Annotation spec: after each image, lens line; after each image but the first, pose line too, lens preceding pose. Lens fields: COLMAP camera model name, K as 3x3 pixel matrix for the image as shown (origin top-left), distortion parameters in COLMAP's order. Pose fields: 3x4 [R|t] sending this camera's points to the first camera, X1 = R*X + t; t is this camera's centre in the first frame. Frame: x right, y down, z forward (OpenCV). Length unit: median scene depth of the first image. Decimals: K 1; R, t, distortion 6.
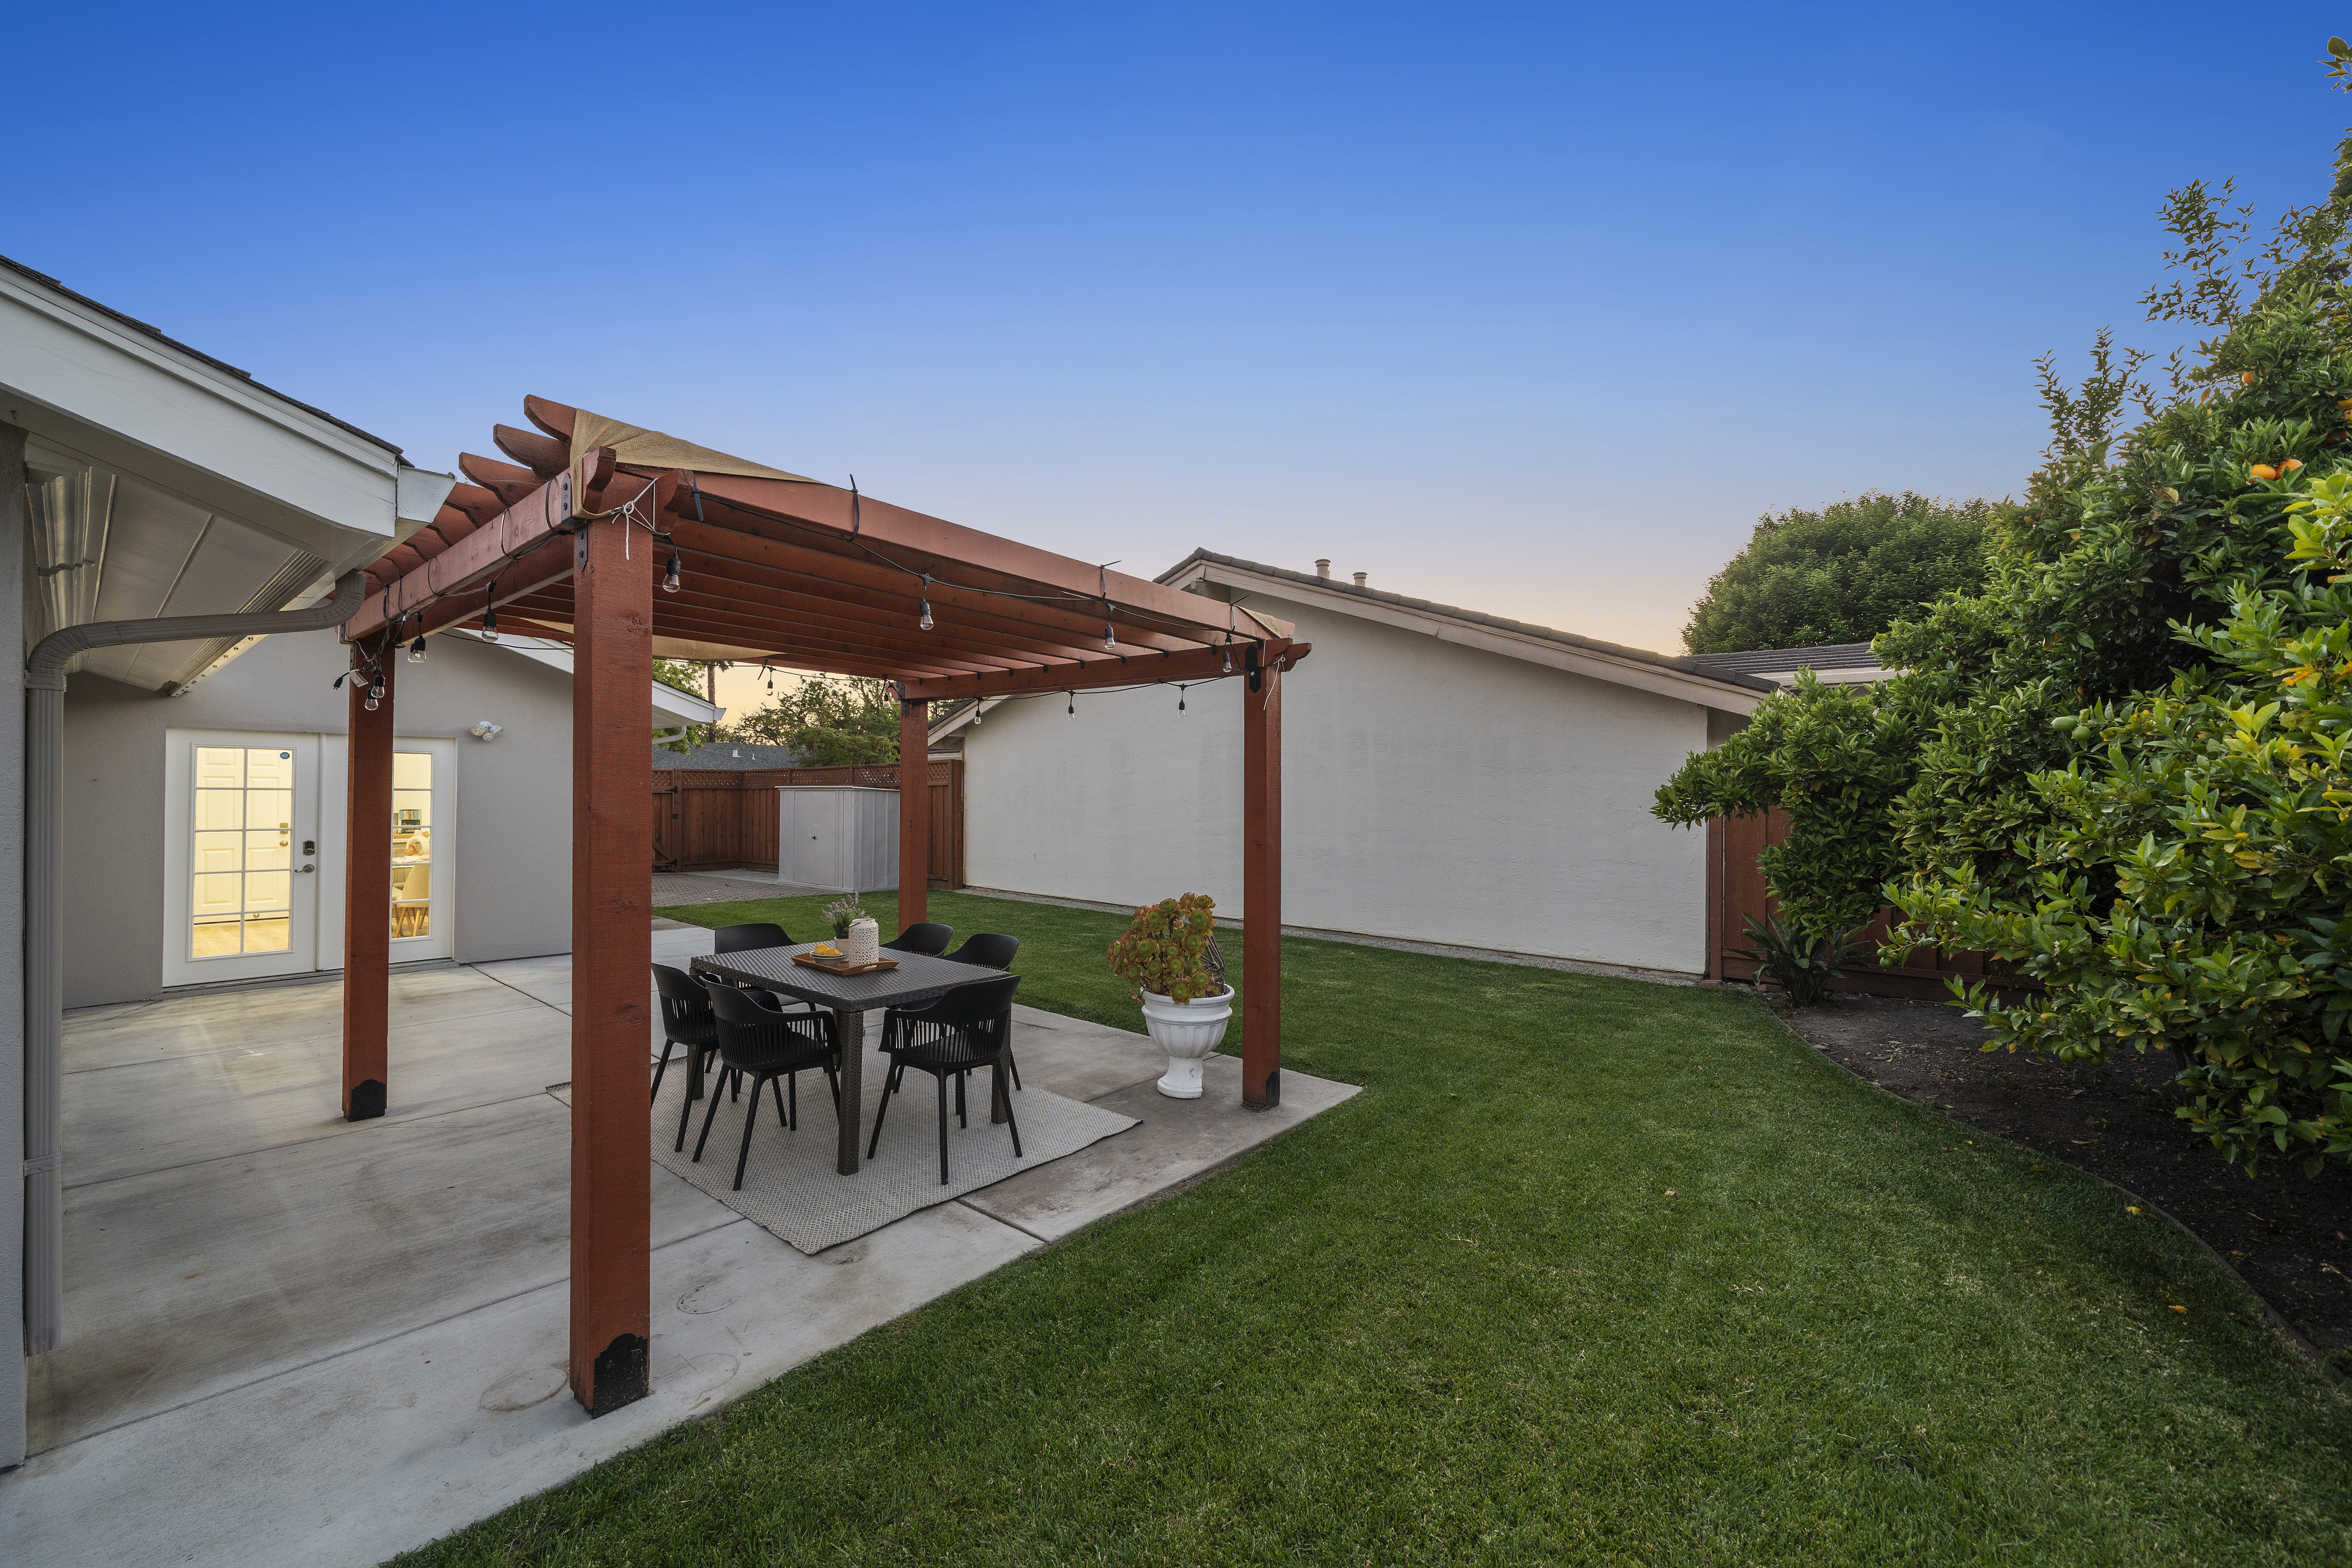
lens RADIAL K [[914.3, 0, 1172.9], [0, 914.3, 794.5], [0, 0, 1]] dist [-0.000382, 0.001052]
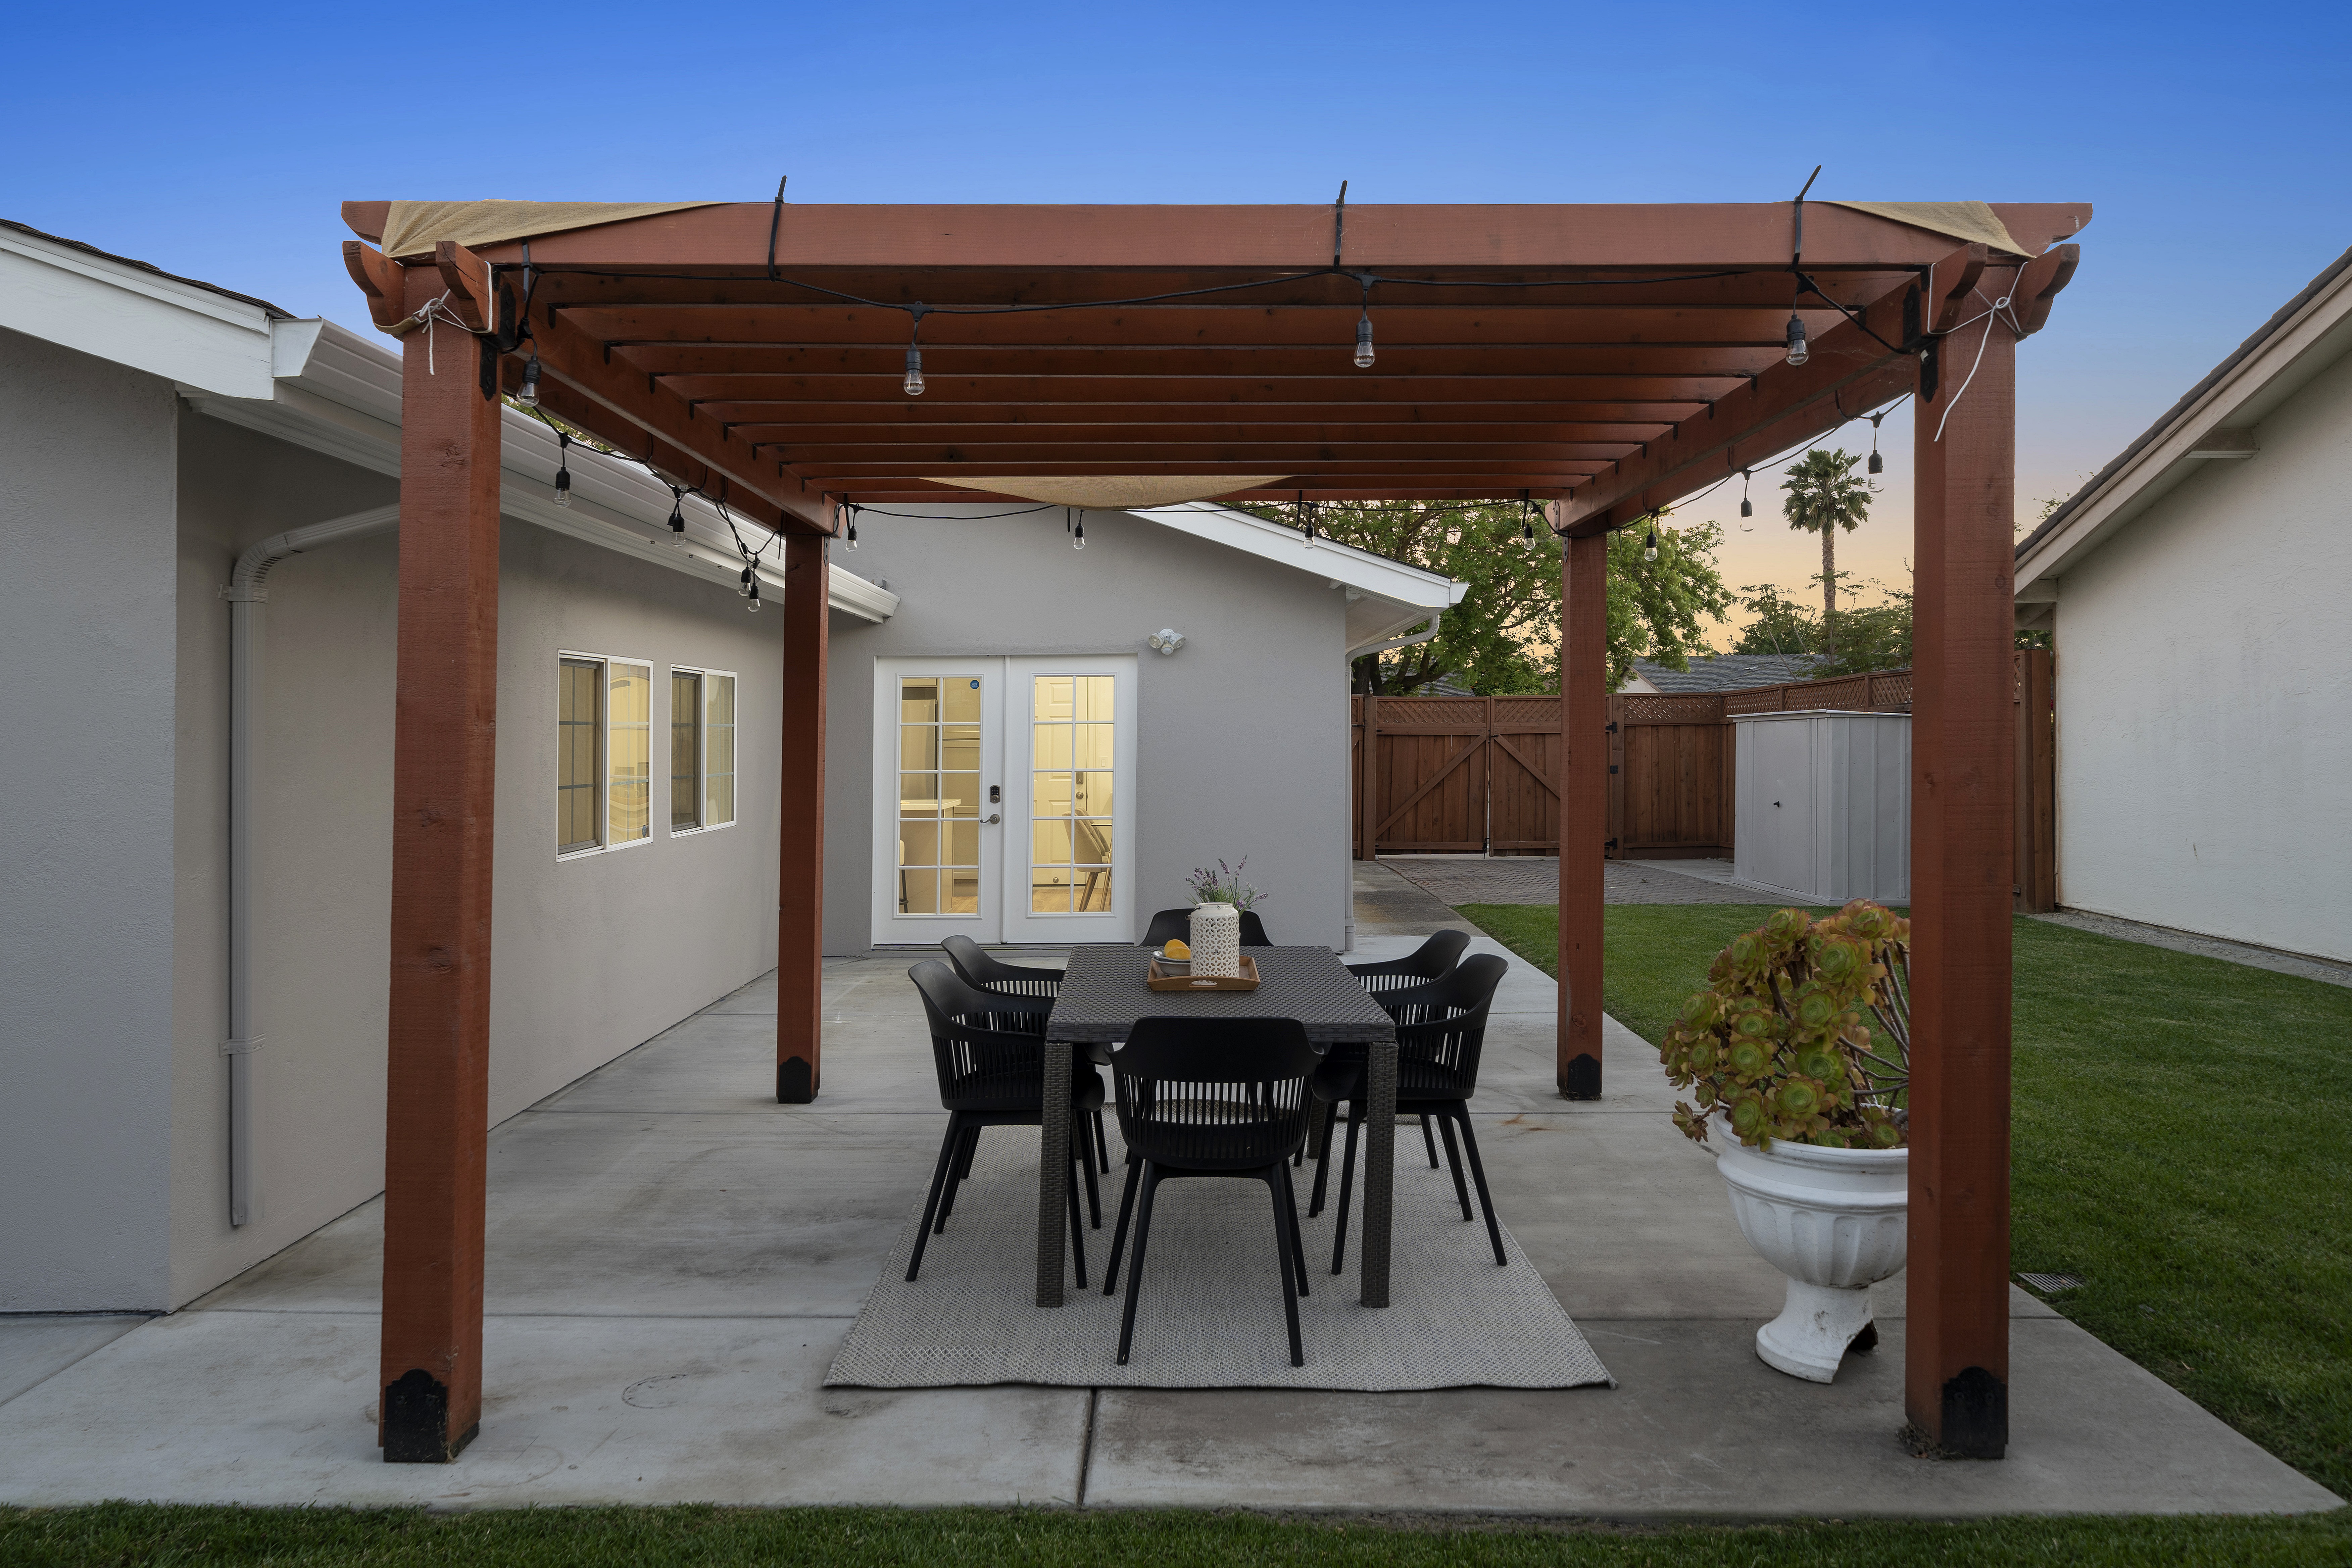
lens RADIAL K [[1599.2, 0, 1197.5], [0, 1599.2, 733.1], [0, 0, 1]] dist [0.007830, -0.001814]
pose [[0.636223, -0.021703, -0.771200, 0.516840], [0.015949, 0.999761, -0.014978, 0.047888], [0.771341, -0.002770, 0.636417, 0.379233]]
